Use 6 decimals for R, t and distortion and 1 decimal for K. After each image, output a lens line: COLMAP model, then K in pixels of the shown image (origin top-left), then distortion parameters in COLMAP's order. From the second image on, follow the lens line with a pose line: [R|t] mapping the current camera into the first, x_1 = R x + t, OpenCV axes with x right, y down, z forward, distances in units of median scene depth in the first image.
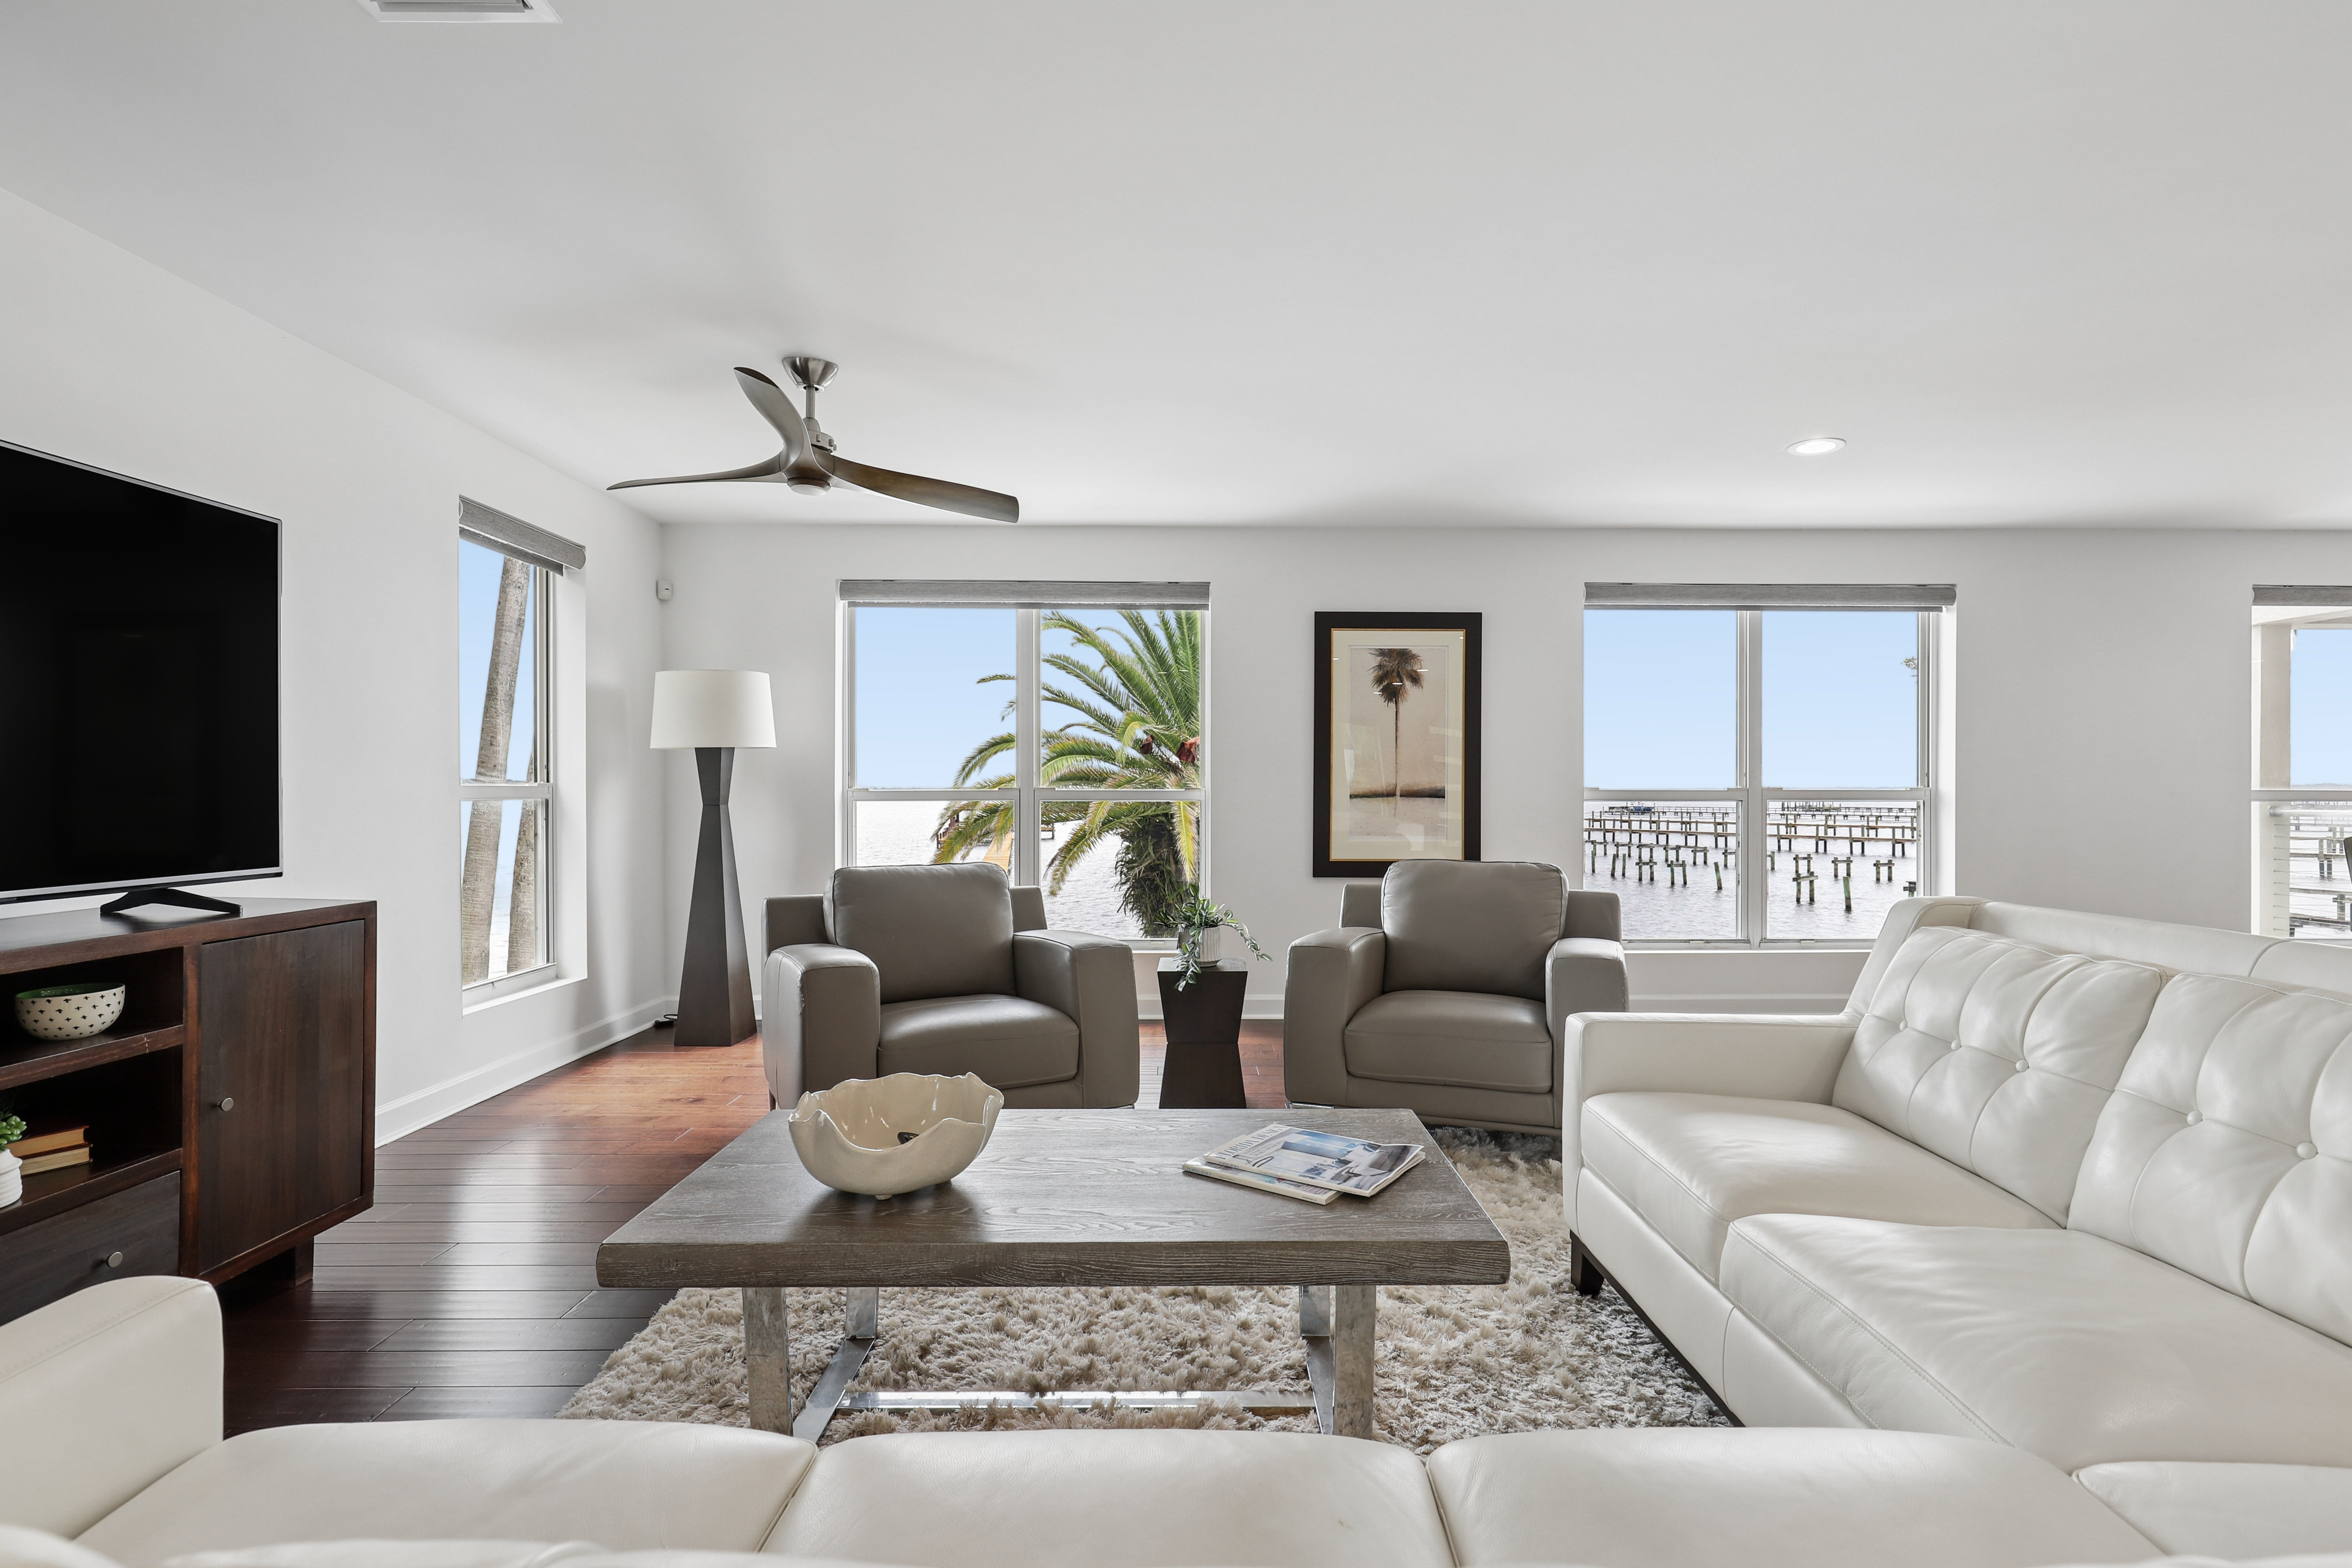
lens RADIAL K [[1065.2, 0, 1192.0], [0, 1065.2, 795.5], [0, 0, 1]] dist [0.000734, -0.000808]
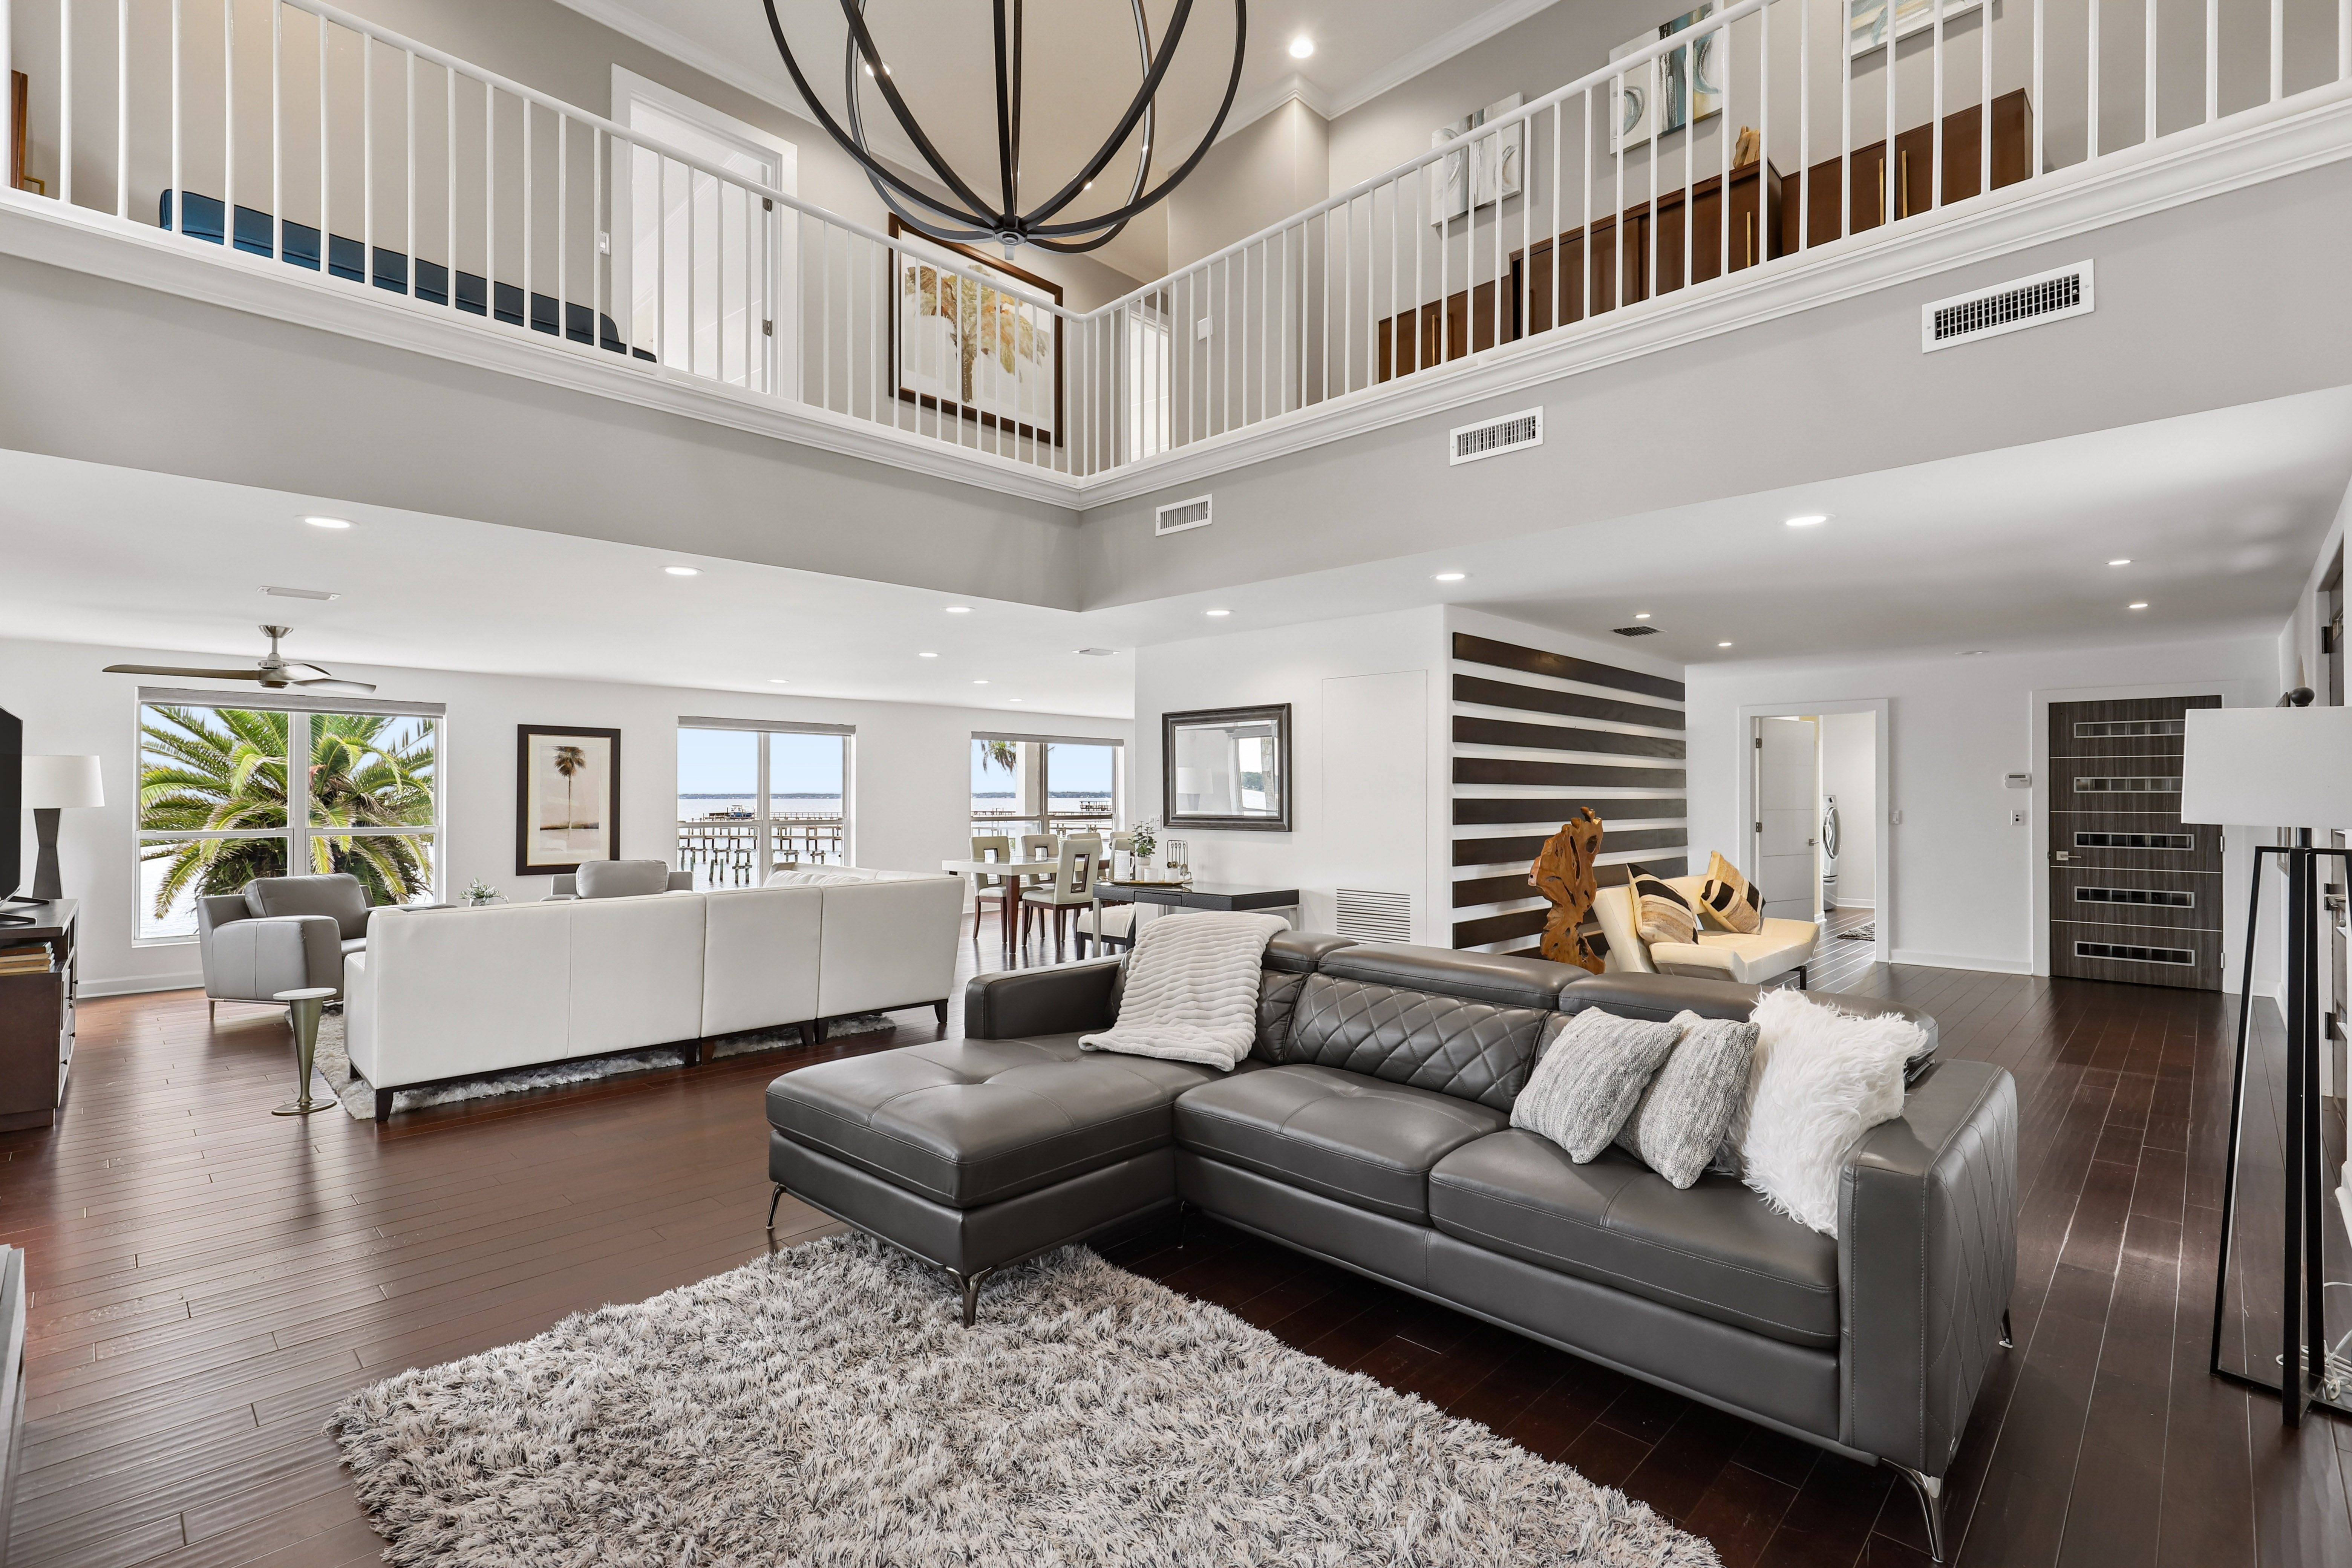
lens RADIAL K [[1065.2, 0, 1191.2], [0, 1065.2, 793.6], [0, 0, 1]] dist [0.000734, -0.000808]
pose [[0.698700, 0.001629, 0.715413, -0.362436], [0.003097, 0.999981, -0.005302, -0.044736], [-0.715408, 0.005920, 0.698681, -1.013584]]
